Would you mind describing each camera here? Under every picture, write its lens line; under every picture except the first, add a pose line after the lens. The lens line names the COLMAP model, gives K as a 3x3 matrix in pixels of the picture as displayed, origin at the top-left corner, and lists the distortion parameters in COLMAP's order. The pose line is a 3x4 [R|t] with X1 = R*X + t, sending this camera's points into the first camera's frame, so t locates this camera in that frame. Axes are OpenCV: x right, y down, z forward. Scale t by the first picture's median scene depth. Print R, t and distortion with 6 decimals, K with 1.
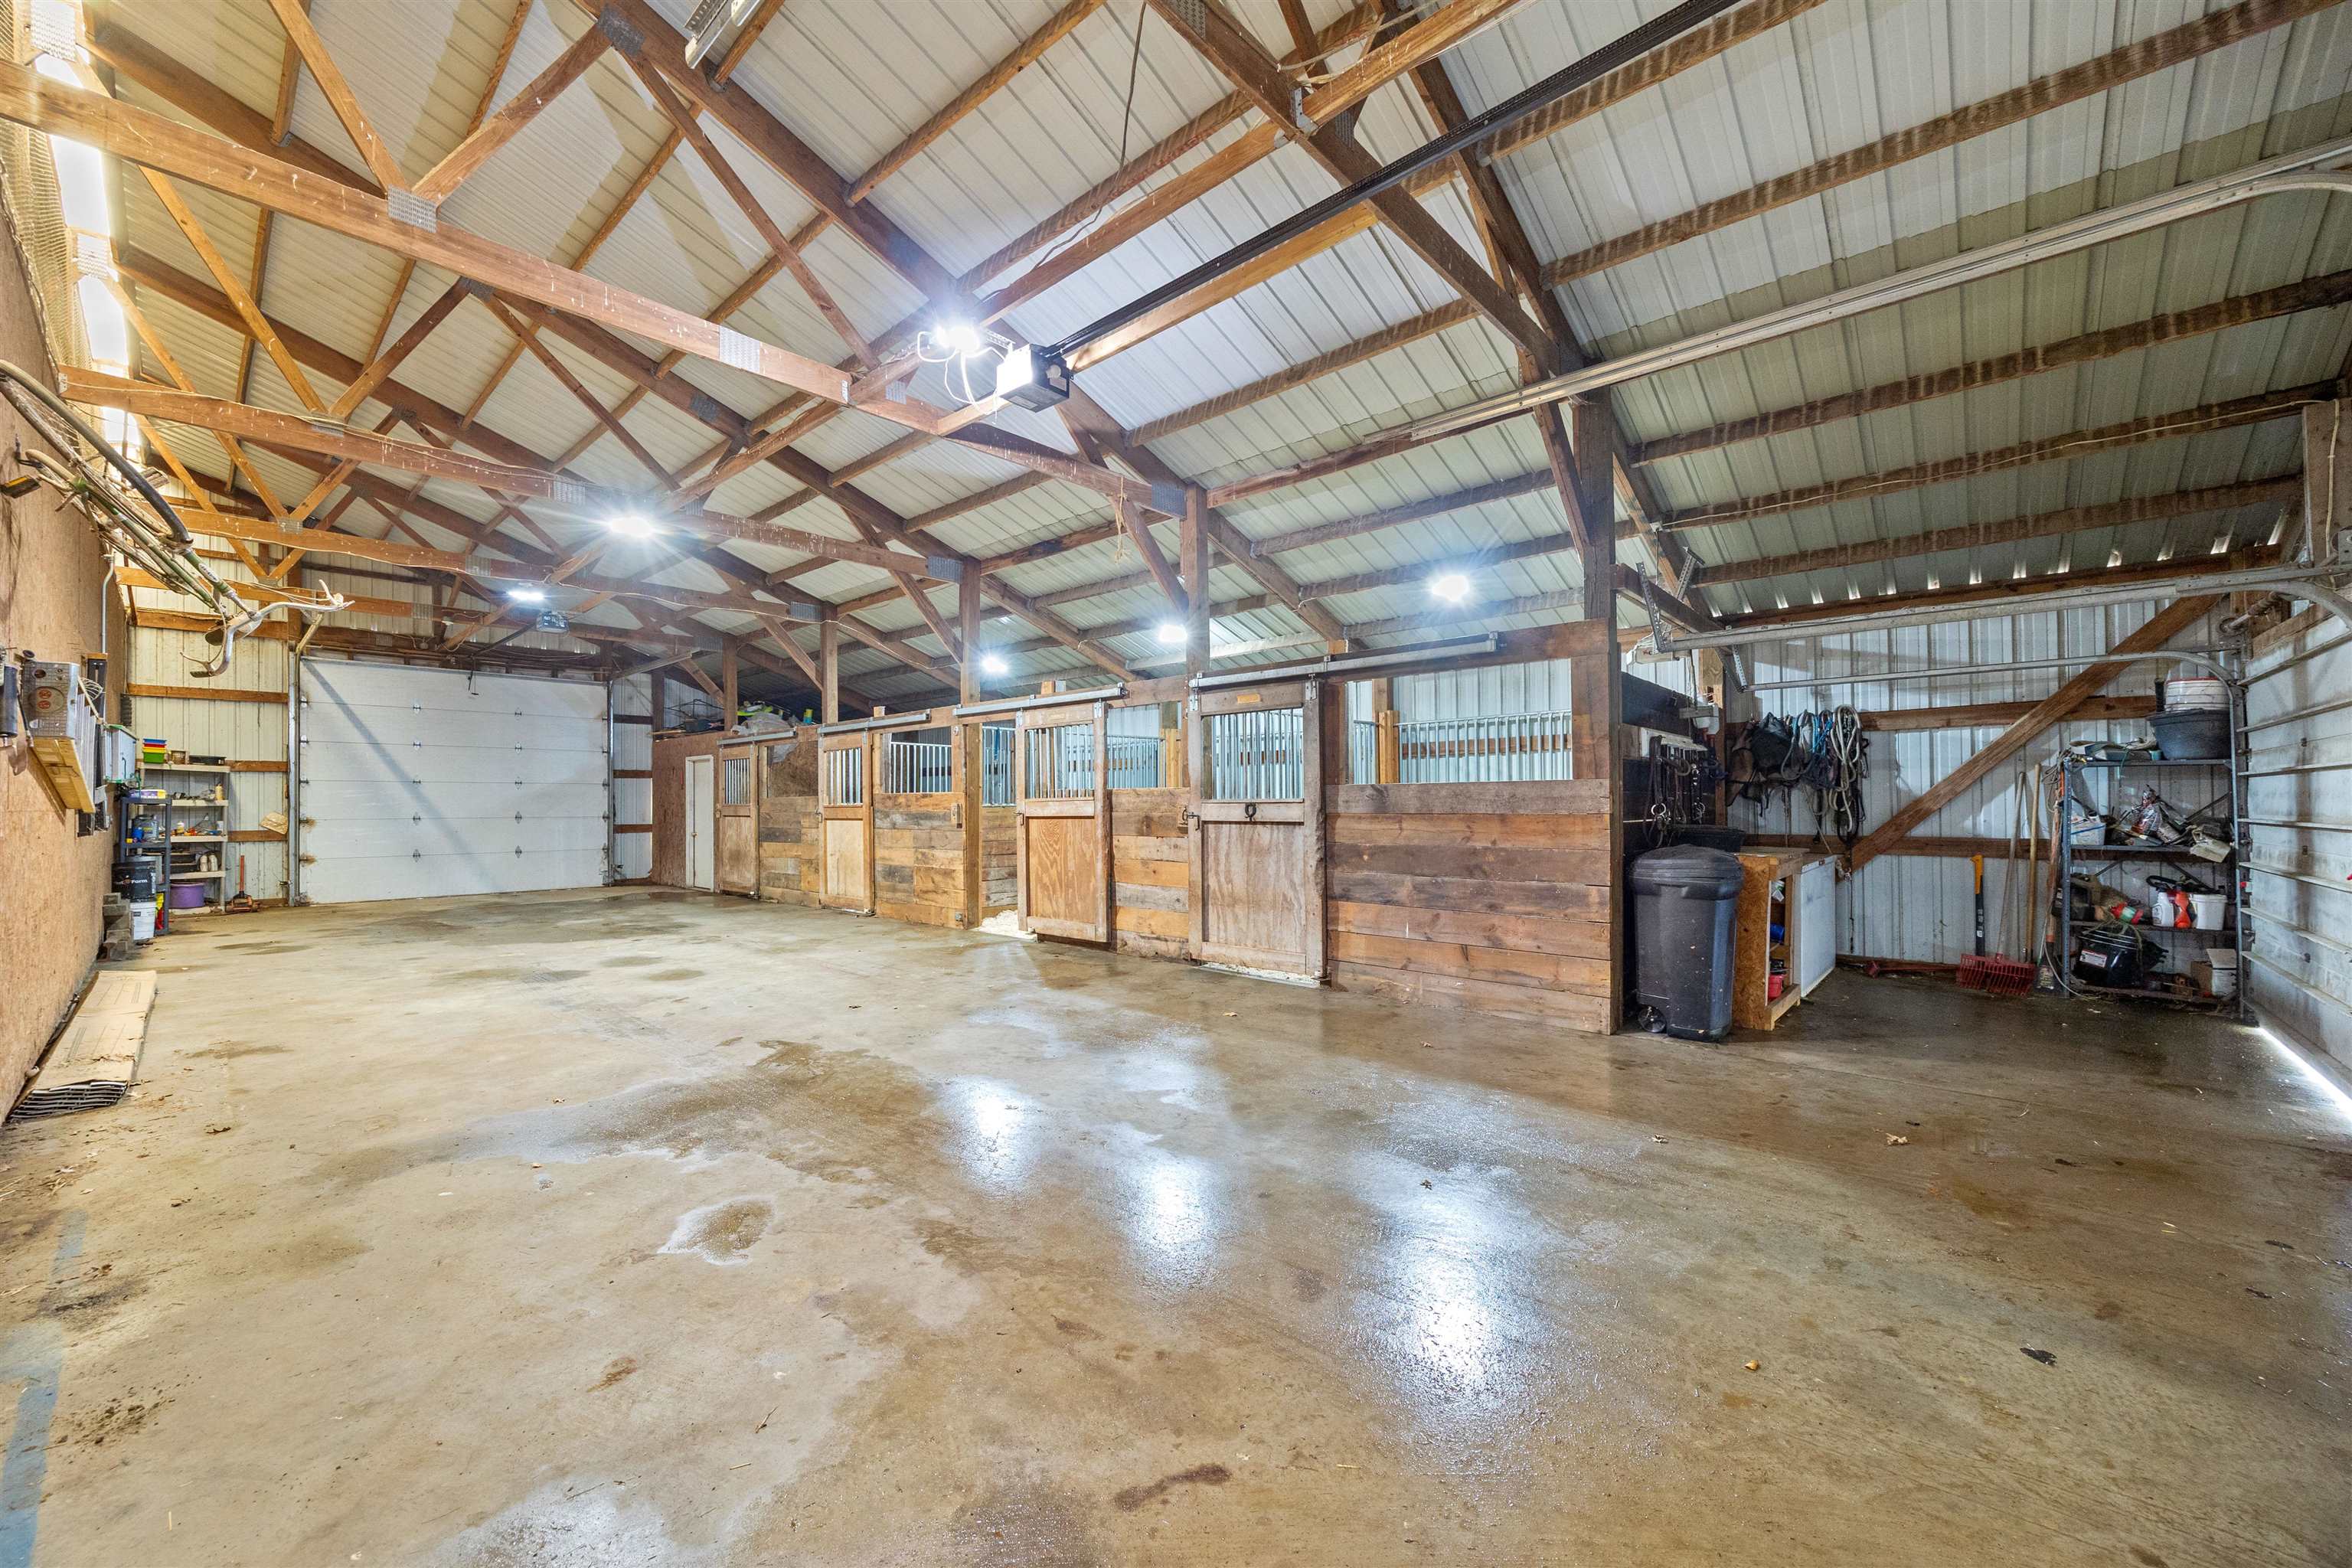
lens RADIAL K [[904.7, 0, 1166.2], [0, 904.7, 789.1], [0, 0, 1]] dist [-0.003871, 0.000489]
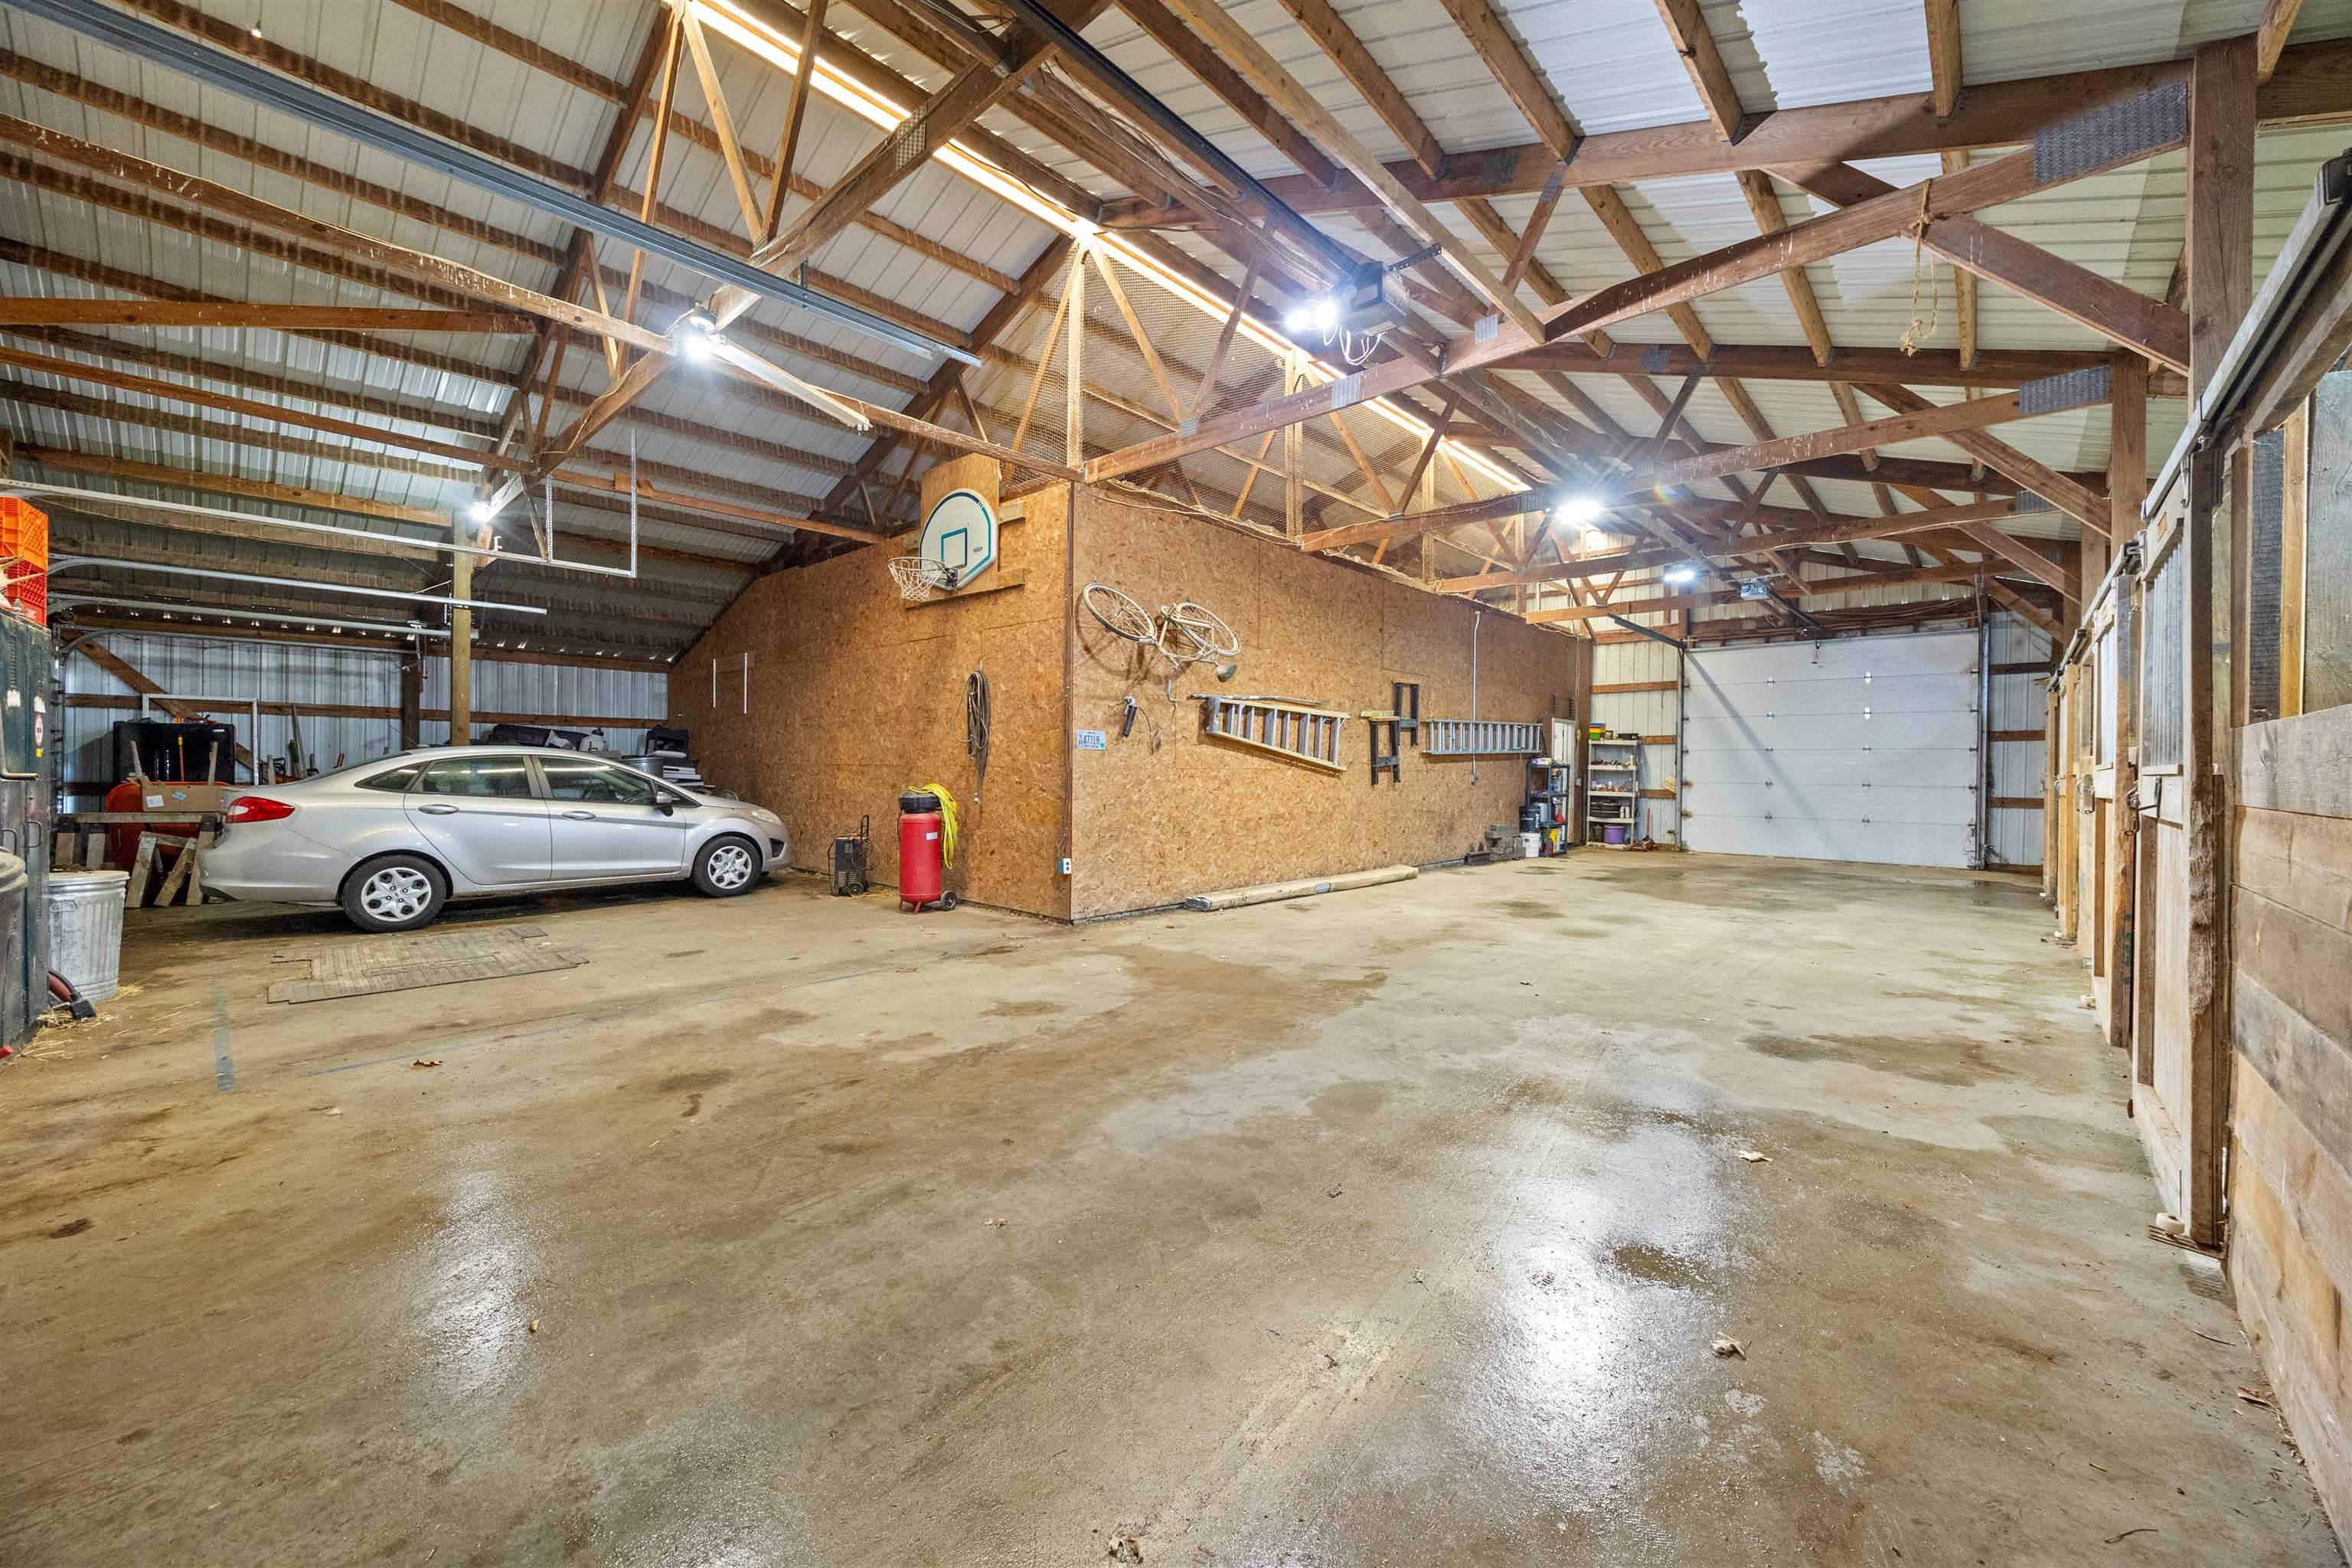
lens RADIAL K [[904.7, 0, 1165.8], [0, 904.7, 772.0], [0, 0, 1]] dist [-0.003871, 0.000489]
pose [[-0.015450, 0.009990, -0.999831, 0.577993], [0.005807, 0.999934, 0.009901, 0.008000], [0.999864, -0.005653, -0.015507, 0.609244]]
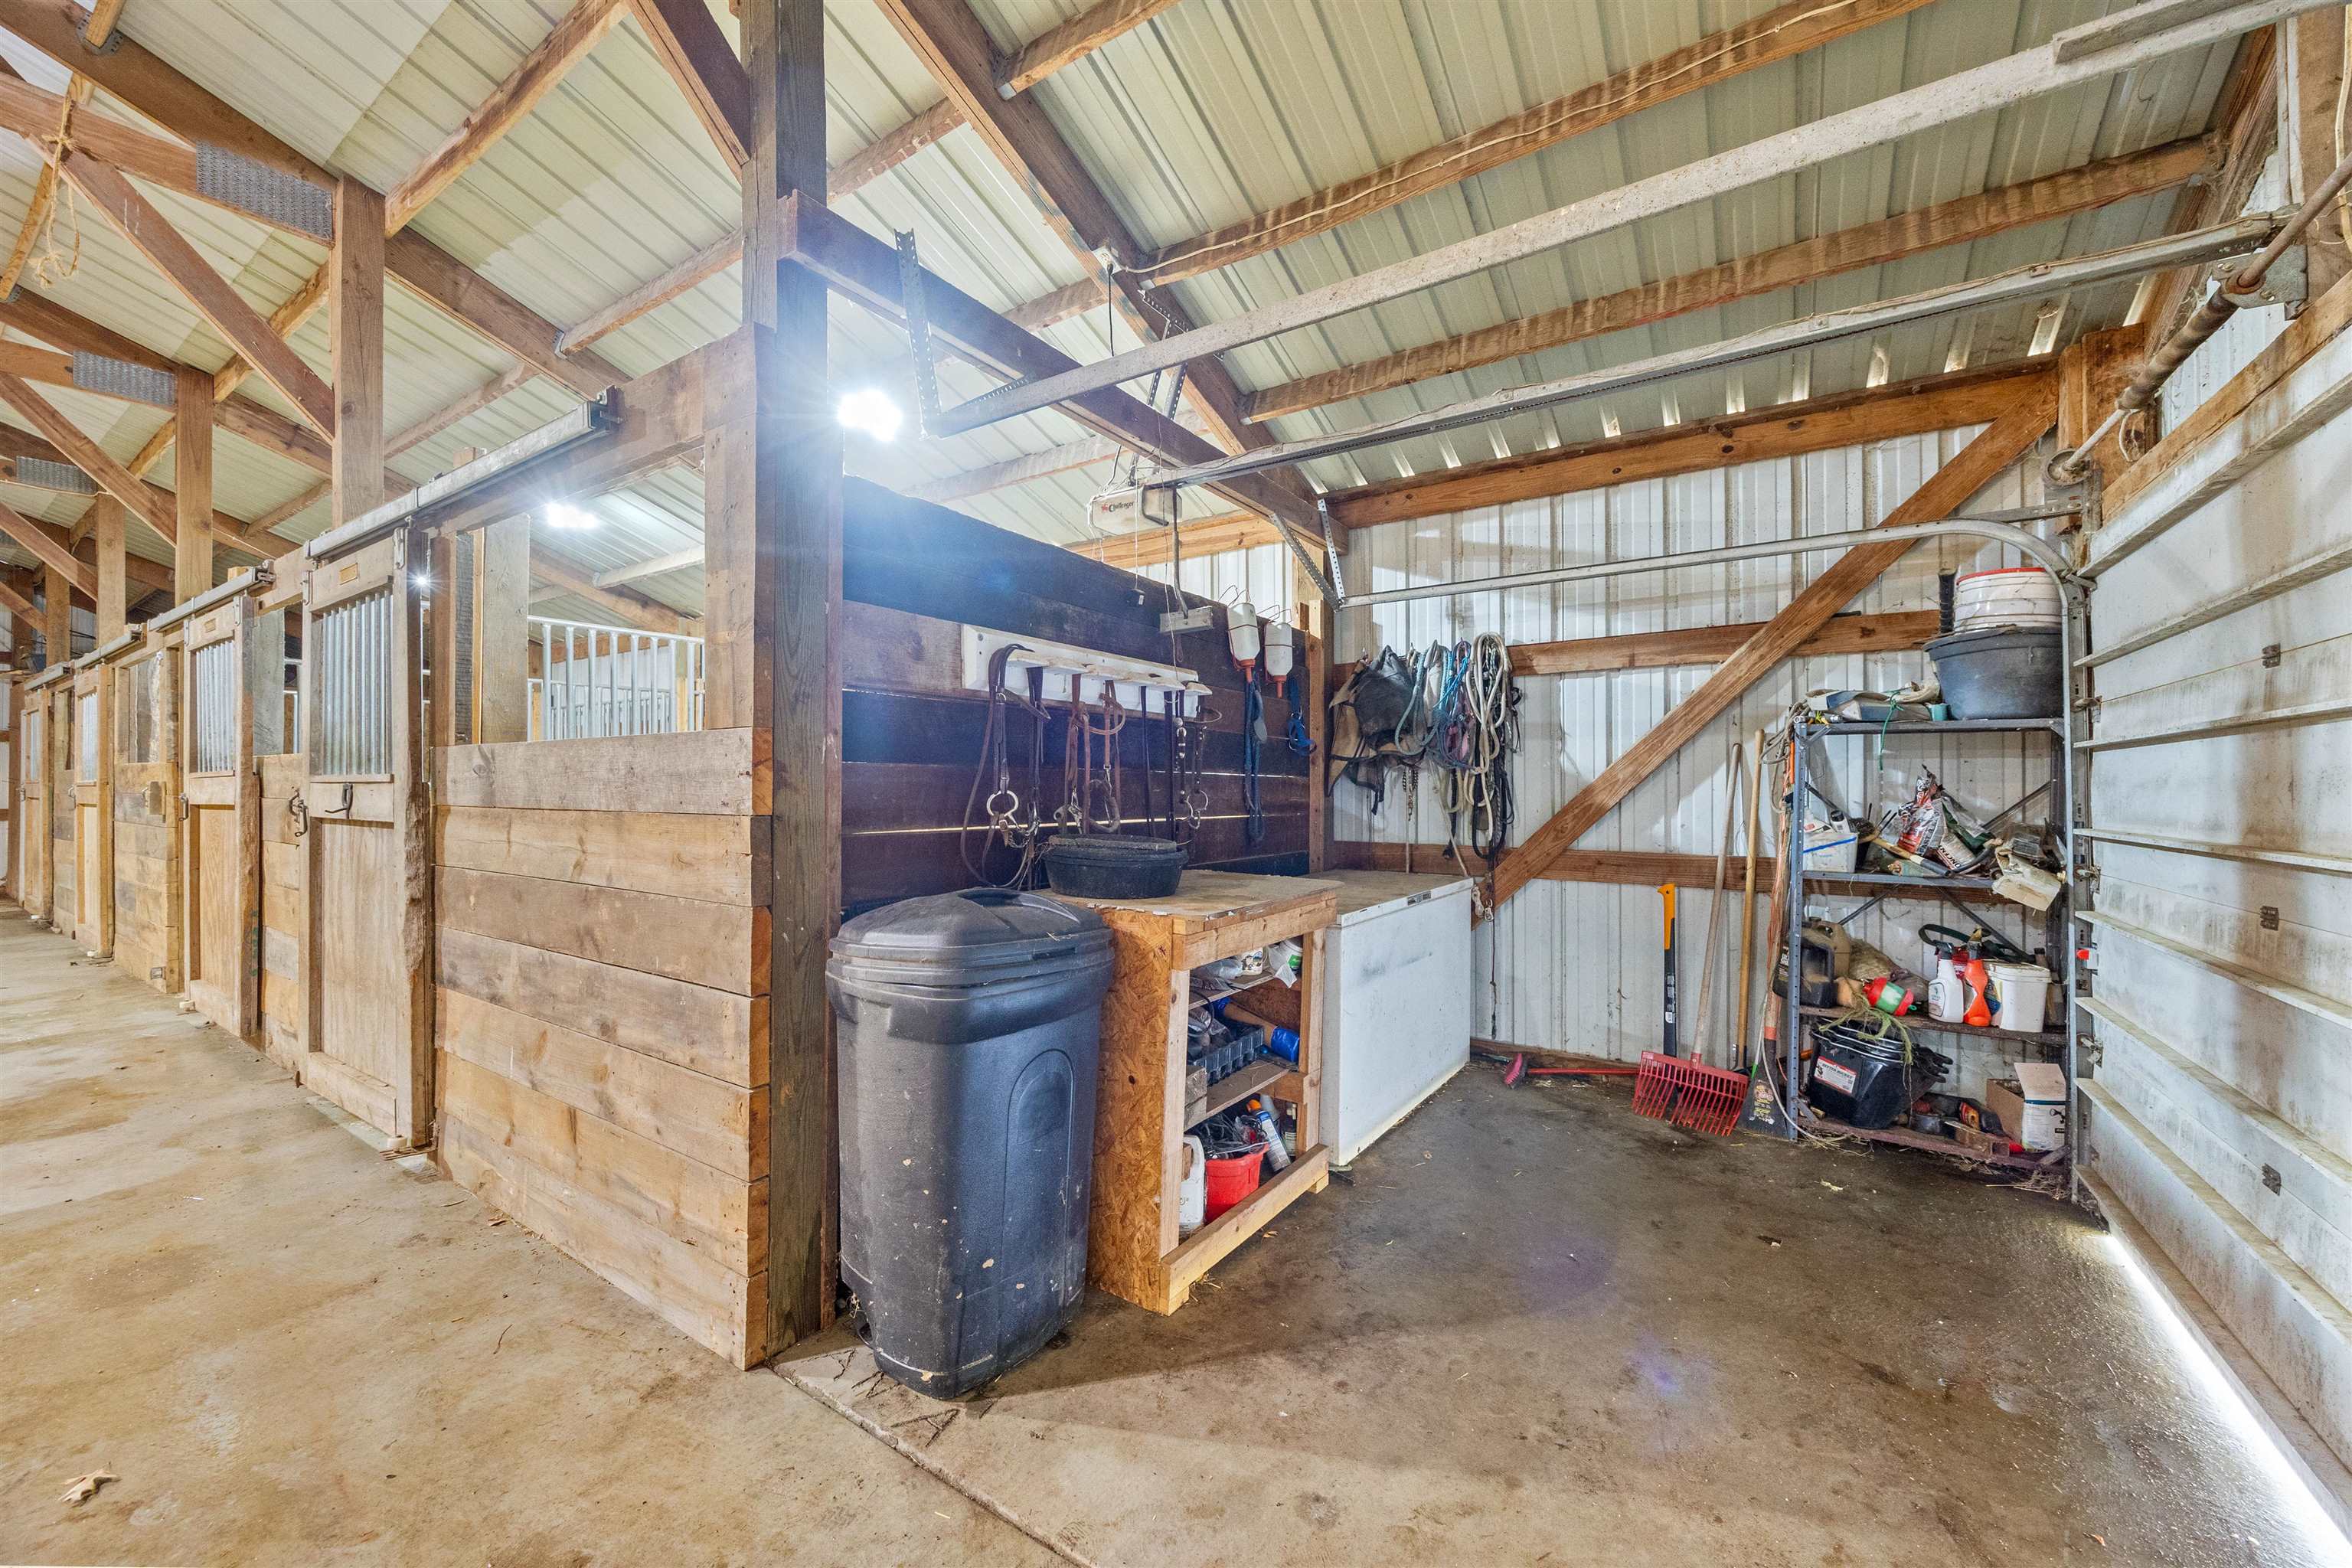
lens RADIAL K [[904.7, 0, 1174.4], [0, 904.7, 775.2], [0, 0, 1]] dist [-0.003871, 0.000489]
pose [[0.989233, 0.011636, 0.145888, 0.525718], [-0.011875, 0.999929, 0.000767, 0.006144], [-0.145869, -0.002491, 0.989301, 0.493790]]
